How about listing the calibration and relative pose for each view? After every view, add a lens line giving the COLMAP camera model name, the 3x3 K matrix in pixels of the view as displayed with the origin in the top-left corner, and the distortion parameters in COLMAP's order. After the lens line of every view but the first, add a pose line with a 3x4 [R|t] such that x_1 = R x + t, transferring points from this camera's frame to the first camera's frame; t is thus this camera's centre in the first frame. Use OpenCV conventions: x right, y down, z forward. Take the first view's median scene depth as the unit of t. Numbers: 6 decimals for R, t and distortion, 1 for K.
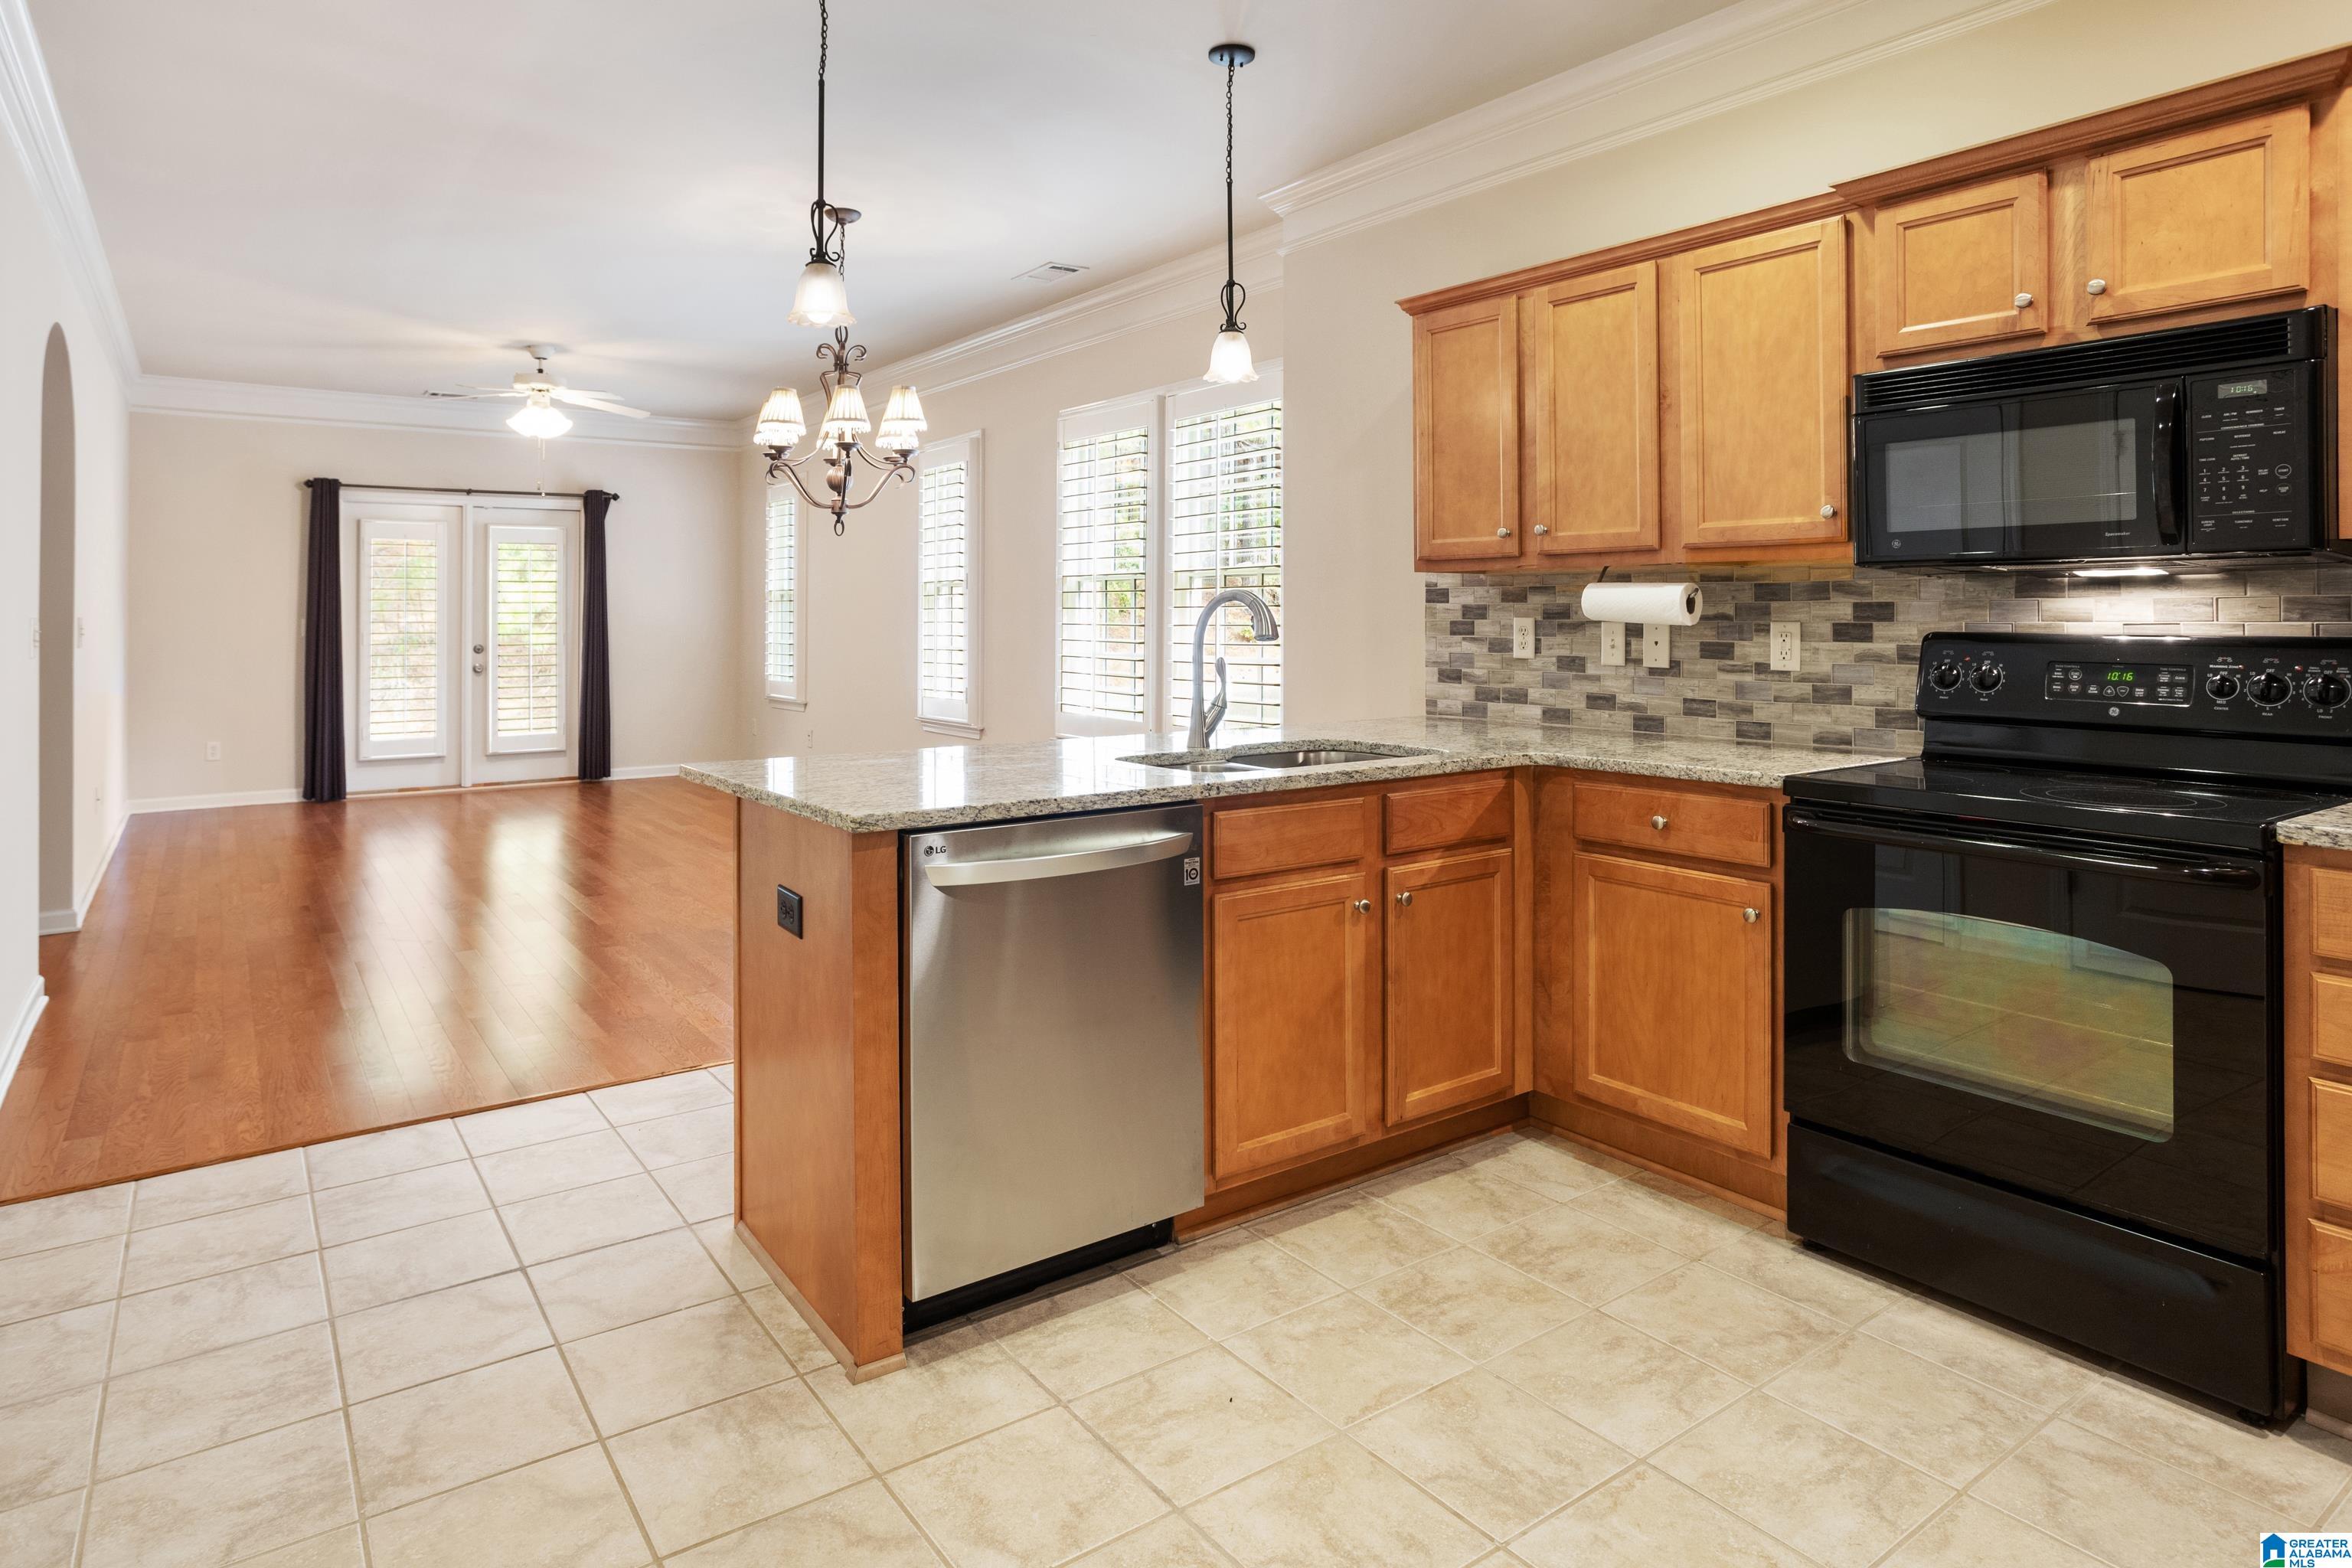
lens RADIAL K [[1326.0, 0, 1175.5], [0, 1326.0, 604.2], [0, 0, 1]] dist [-0.017633, -0.000412]
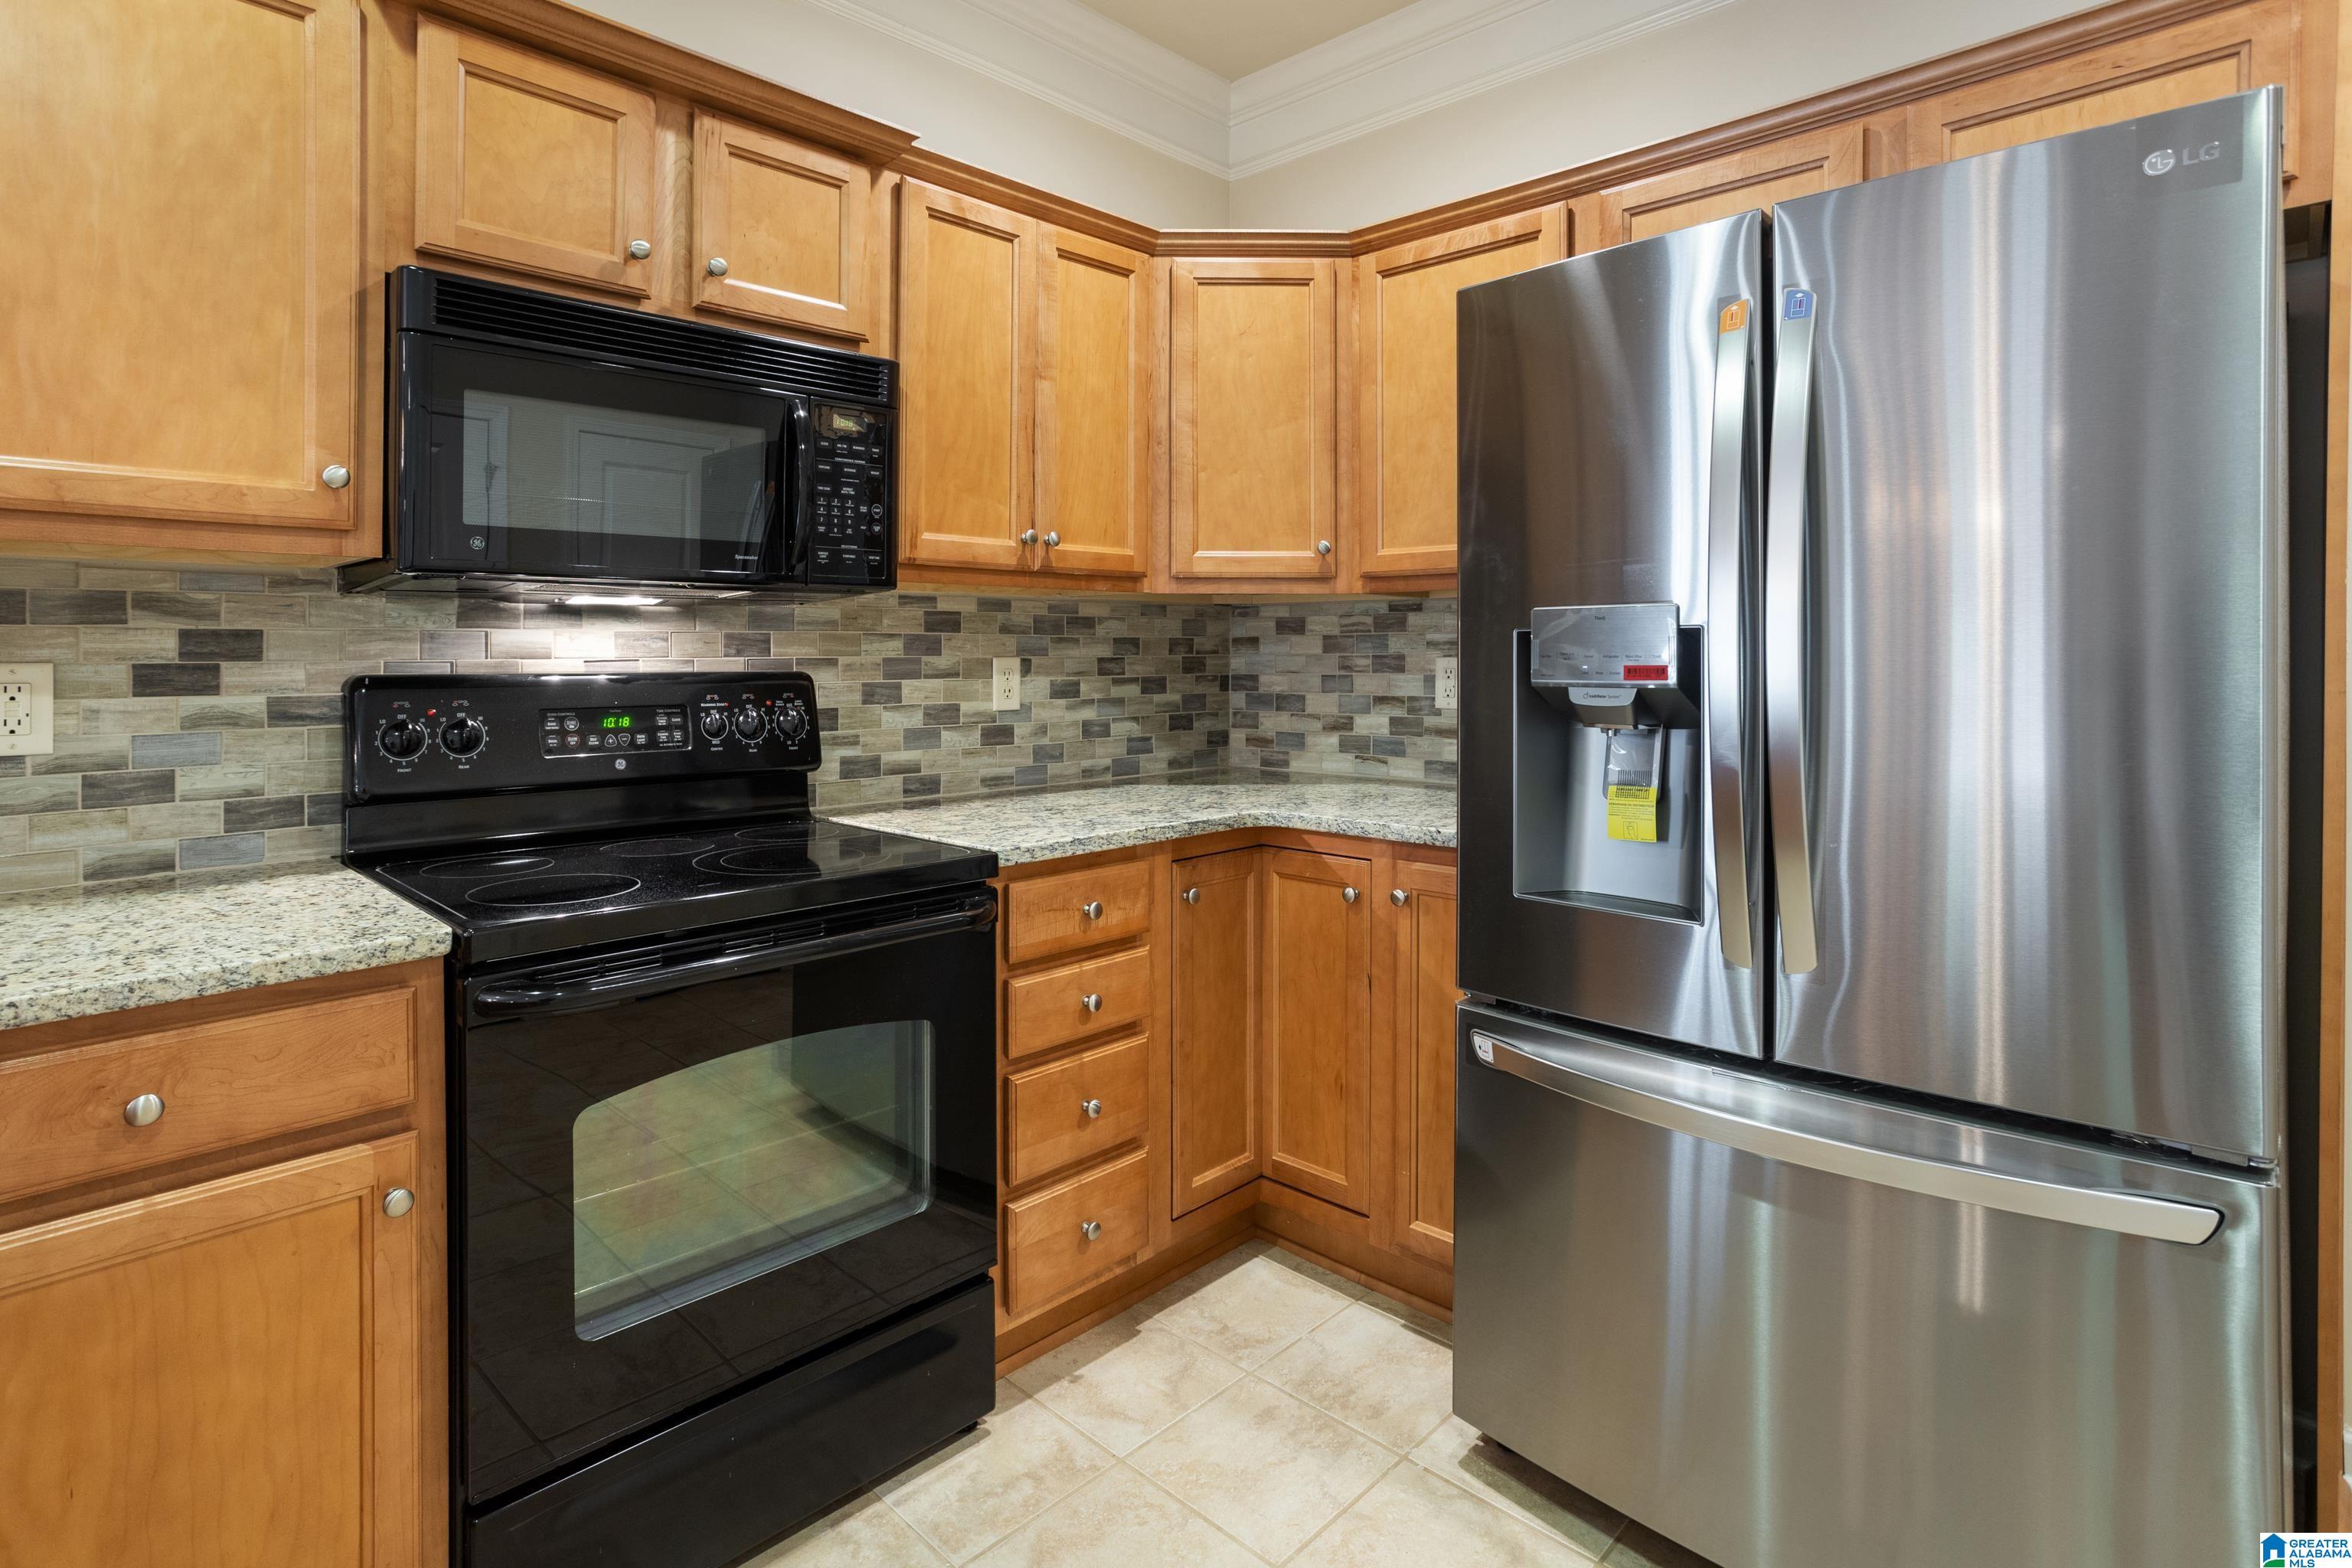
lens RADIAL K [[1165.9, 0, 1174.4], [0, 1165.9, 648.8], [0, 0, 1]] dist [-0.039511, 0.018260]
pose [[-0.164207, 0.004663, 0.986415, -0.078966], [-0.006044, 0.999965, -0.005733, 0.008969], [-0.986407, -0.006903, -0.164173, 0.743575]]
